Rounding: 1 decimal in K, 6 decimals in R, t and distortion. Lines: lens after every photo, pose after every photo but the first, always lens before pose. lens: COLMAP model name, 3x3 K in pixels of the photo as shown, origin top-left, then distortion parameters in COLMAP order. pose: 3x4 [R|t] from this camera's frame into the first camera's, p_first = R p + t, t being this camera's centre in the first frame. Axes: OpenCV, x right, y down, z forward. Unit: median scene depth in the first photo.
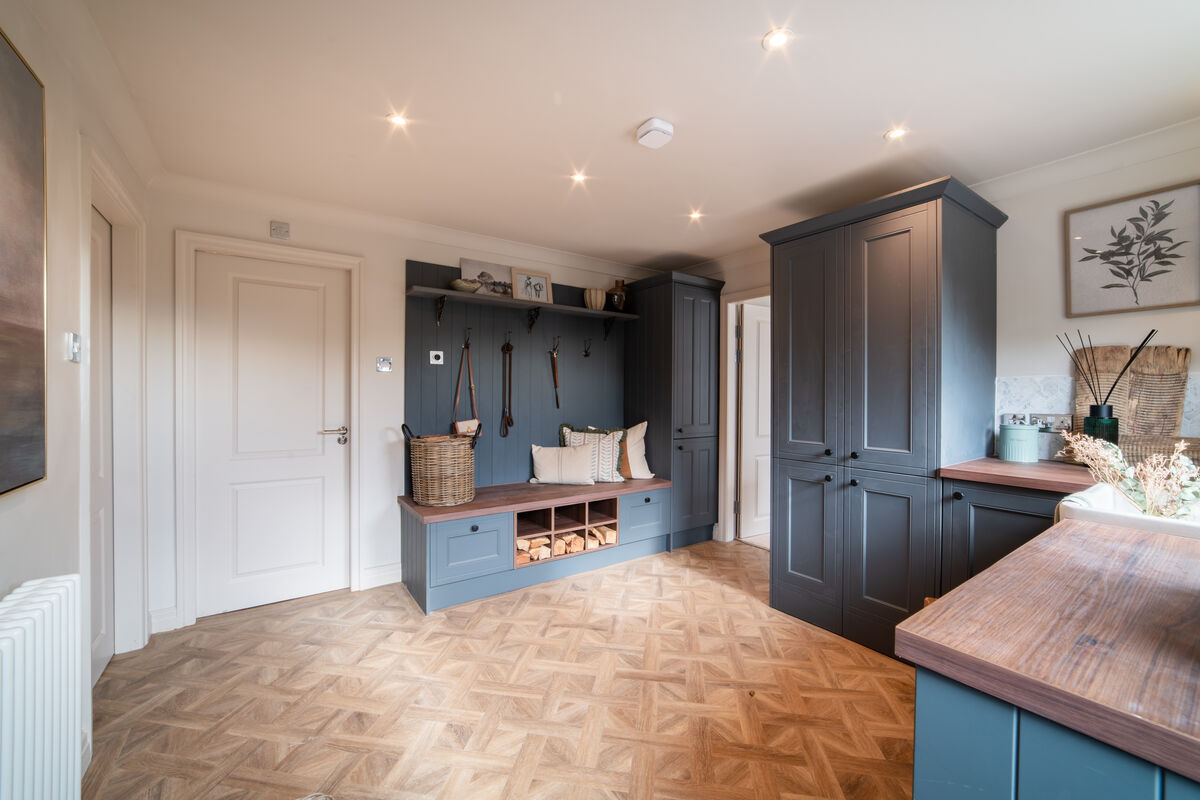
lens RADIAL K [[470.2, 0, 600.0], [0, 470.2, 400.0], [0, 0, 1]] dist [-0.017368, 0.000166]
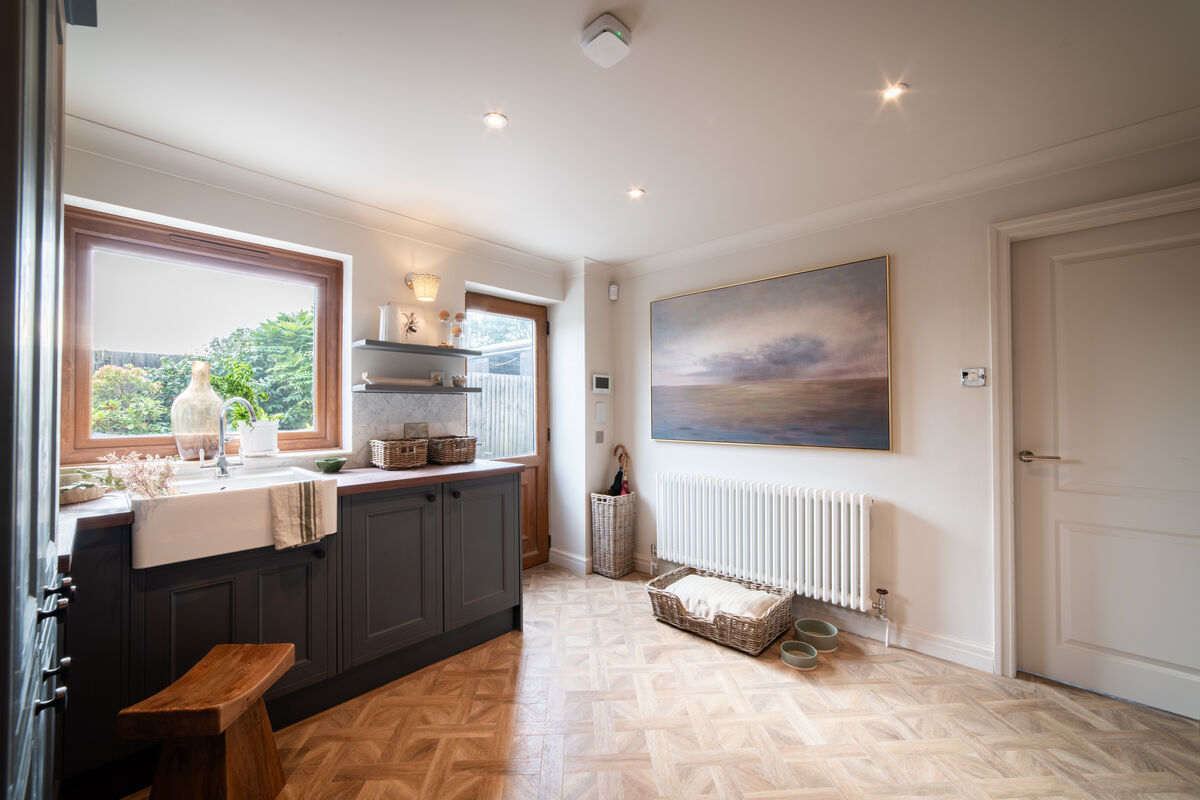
lens RADIAL K [[470.2, 0, 600.0], [0, 470.2, 400.0], [0, 0, 1]] dist [-0.017368, 0.000166]
pose [[-0.976832, -0.004605, -0.213959, 0.326286], [-0.004021, 0.999987, -0.003167, -0.031740], [0.213971, -0.002233, -0.976837, 1.954915]]
